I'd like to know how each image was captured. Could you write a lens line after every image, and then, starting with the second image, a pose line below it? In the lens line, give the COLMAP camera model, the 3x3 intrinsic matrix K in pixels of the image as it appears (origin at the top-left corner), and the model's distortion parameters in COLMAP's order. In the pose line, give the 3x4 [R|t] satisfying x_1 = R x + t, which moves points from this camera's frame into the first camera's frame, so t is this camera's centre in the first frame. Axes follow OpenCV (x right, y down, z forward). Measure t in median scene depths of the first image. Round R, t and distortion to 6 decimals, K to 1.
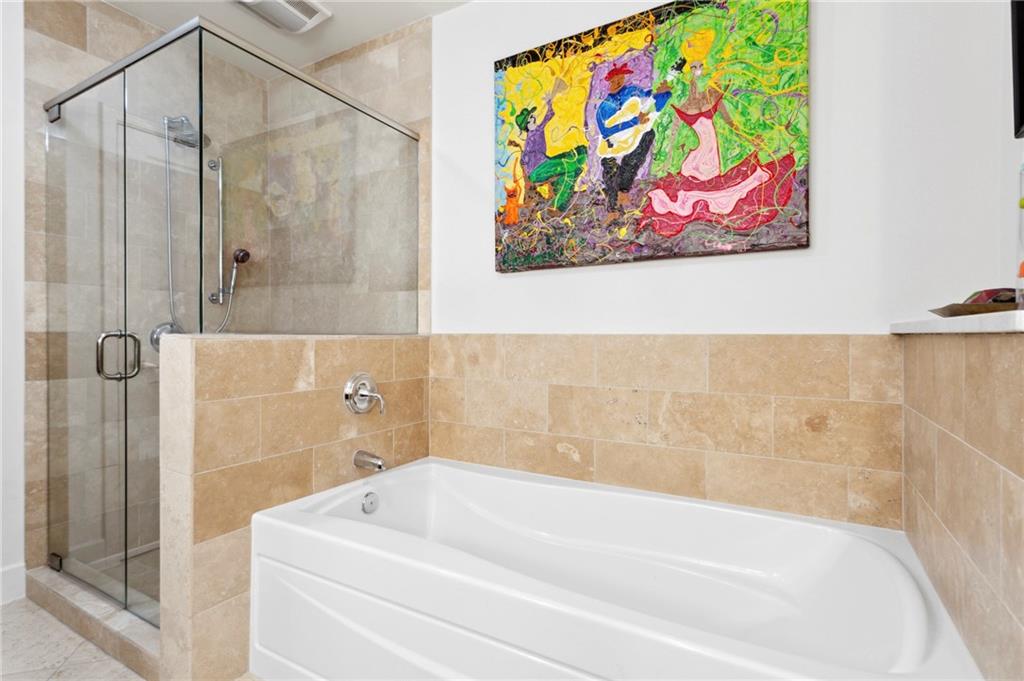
lens RADIAL K [[496.4, 0, 507.3], [0, 496.4, 334.7], [0, 0, 1]] dist [0.002539, 0.001055]
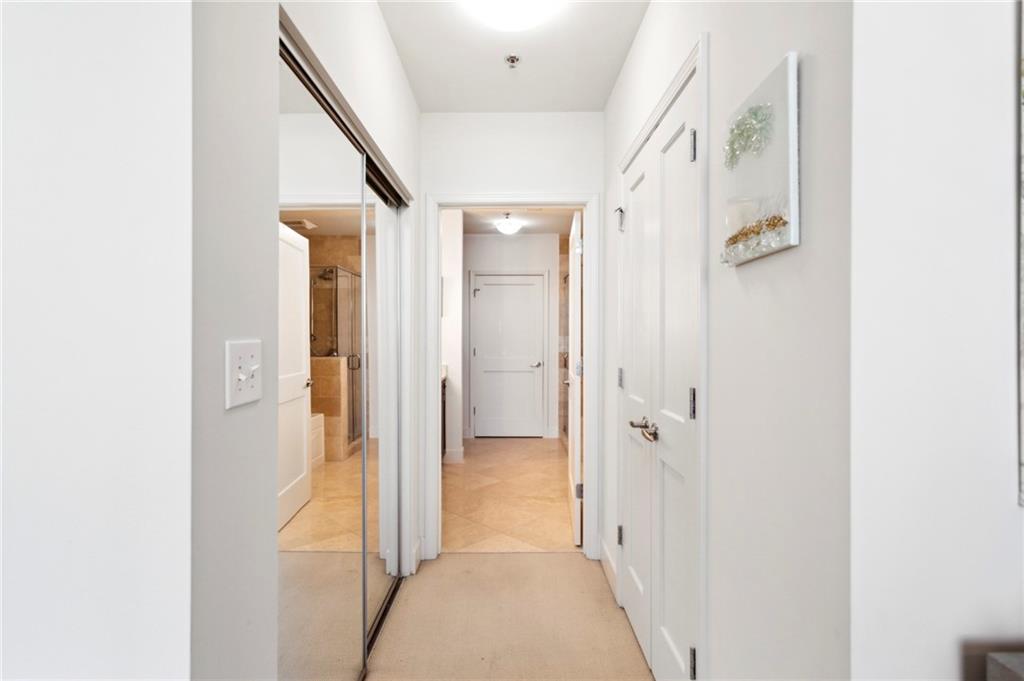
lens RADIAL K [[496.4, 0, 507.3], [0, 496.4, 334.7], [0, 0, 1]] dist [0.002539, 0.001055]
pose [[0.494909, -0.000521, -0.868945, 1.545034], [-0.004100, 0.999987, -0.002935, -0.104861], [0.868935, 0.005015, 0.494901, -0.800855]]
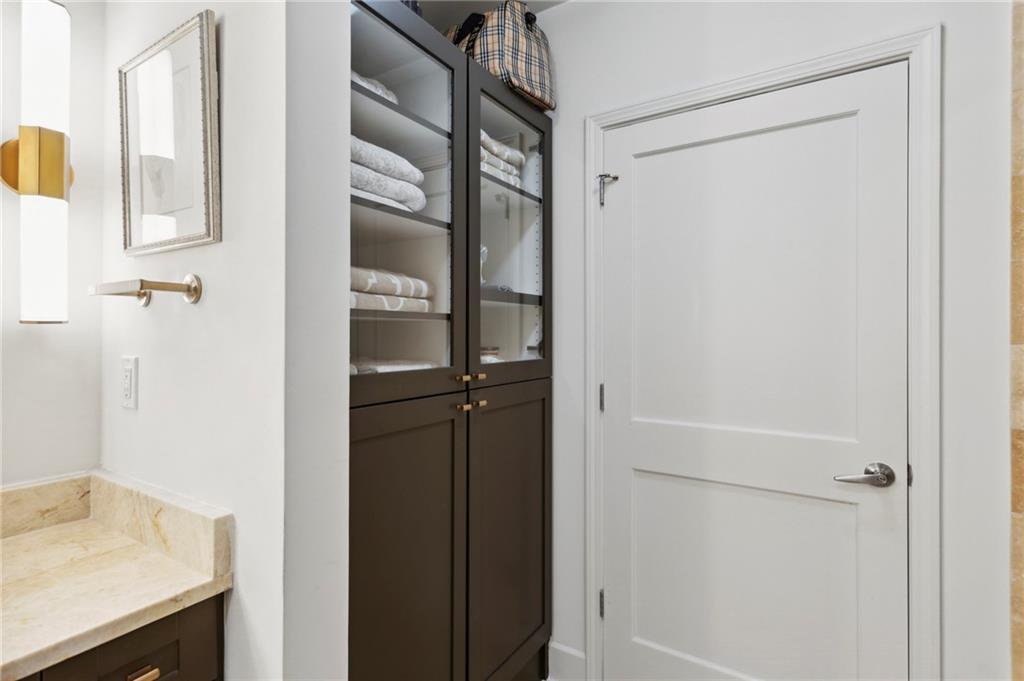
lens RADIAL K [[496.4, 0, 507.3], [0, 496.4, 334.7], [0, 0, 1]] dist [0.002539, 0.001055]
pose [[-0.048513, -0.004533, -0.998812, -0.332752], [-0.006674, 0.999969, -0.004214, -0.113544], [0.998800, 0.006462, -0.048542, 0.415725]]
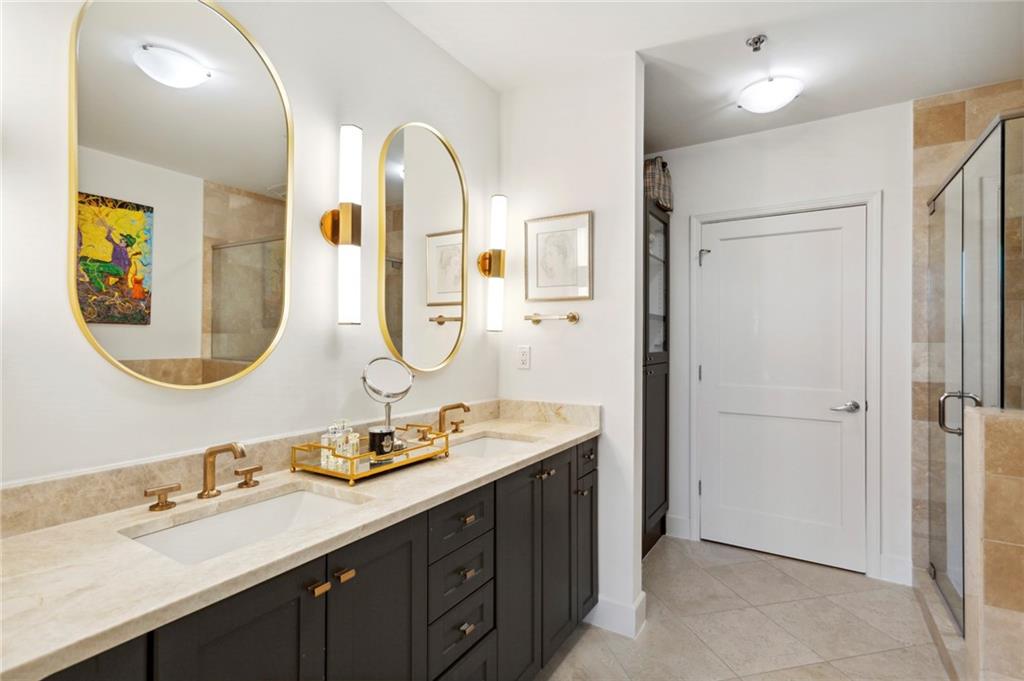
lens RADIAL K [[487.6, 0, 521.1], [0, 487.6, 339.7], [0, 0, 1]] dist [0.031068, -0.000075]
pose [[-0.016052, -0.003739, -0.999864, 0.345663], [-0.007477, 0.999965, -0.003620, -0.102397], [0.999843, 0.007418, -0.016079, -0.002571]]
